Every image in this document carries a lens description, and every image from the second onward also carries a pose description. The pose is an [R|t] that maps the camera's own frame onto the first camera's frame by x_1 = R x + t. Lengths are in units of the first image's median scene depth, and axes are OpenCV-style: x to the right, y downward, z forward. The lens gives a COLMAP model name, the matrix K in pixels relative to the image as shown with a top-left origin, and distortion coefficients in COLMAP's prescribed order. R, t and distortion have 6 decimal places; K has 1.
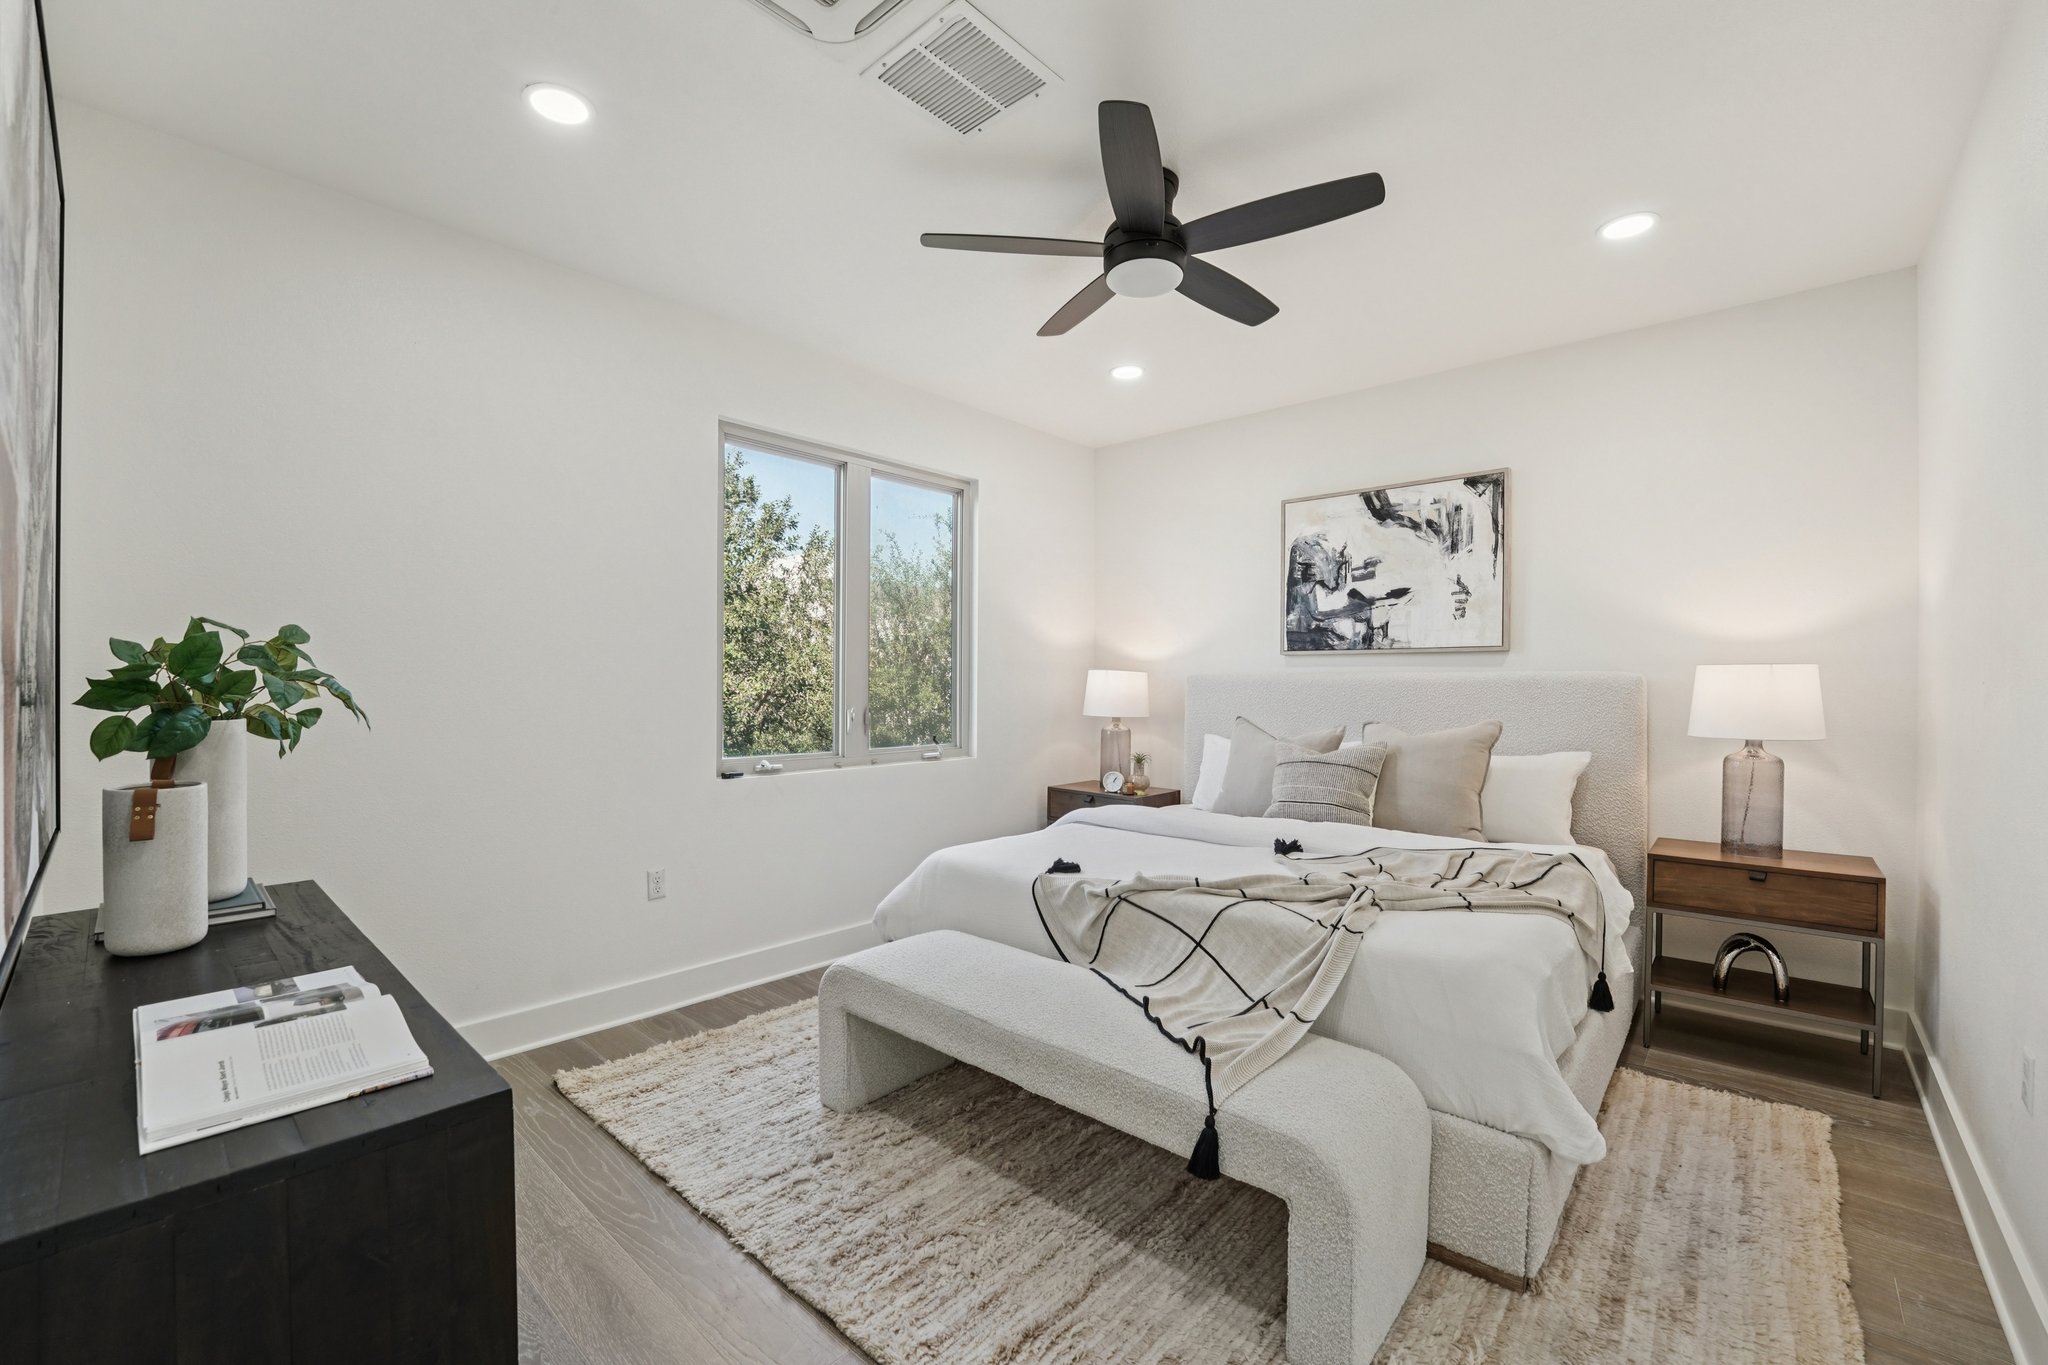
lens RADIAL K [[851.9, 0, 1011.6], [0, 851.9, 698.8], [0, 0, 1]] dist [-0.021133, -0.001256]
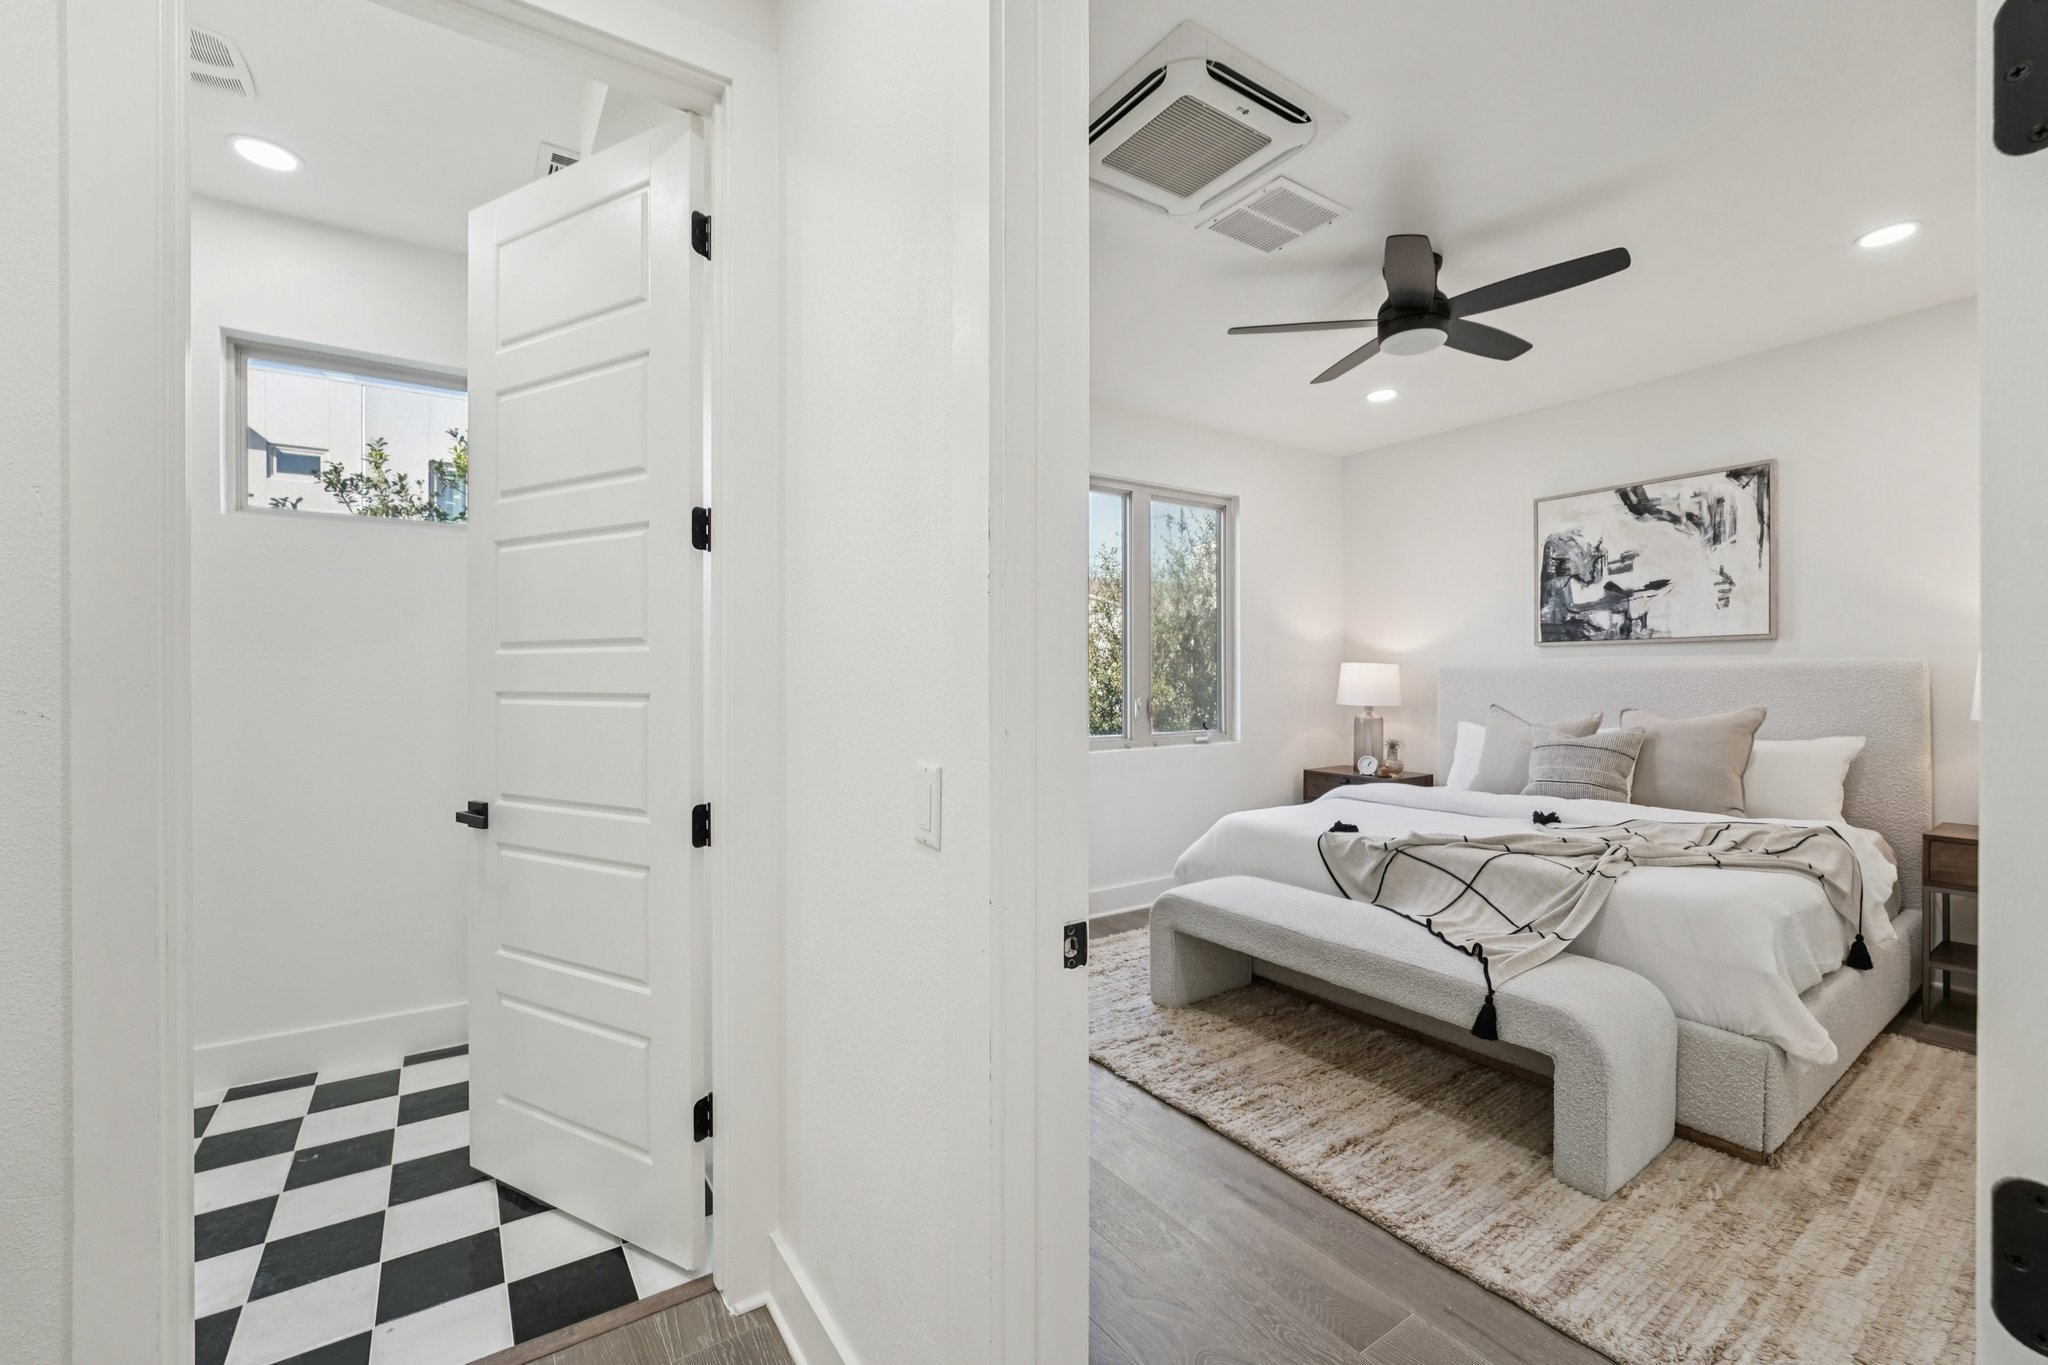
lens RADIAL K [[851.9, 0, 1035.9], [0, 851.9, 681.7], [0, 0, 1]] dist [-0.021133, -0.001256]
pose [[0.975861, -0.007096, -0.218279, -0.114736], [0.004359, 0.999906, -0.013015, 0.006225], [0.218351, 0.011750, 0.975800, -0.314468]]
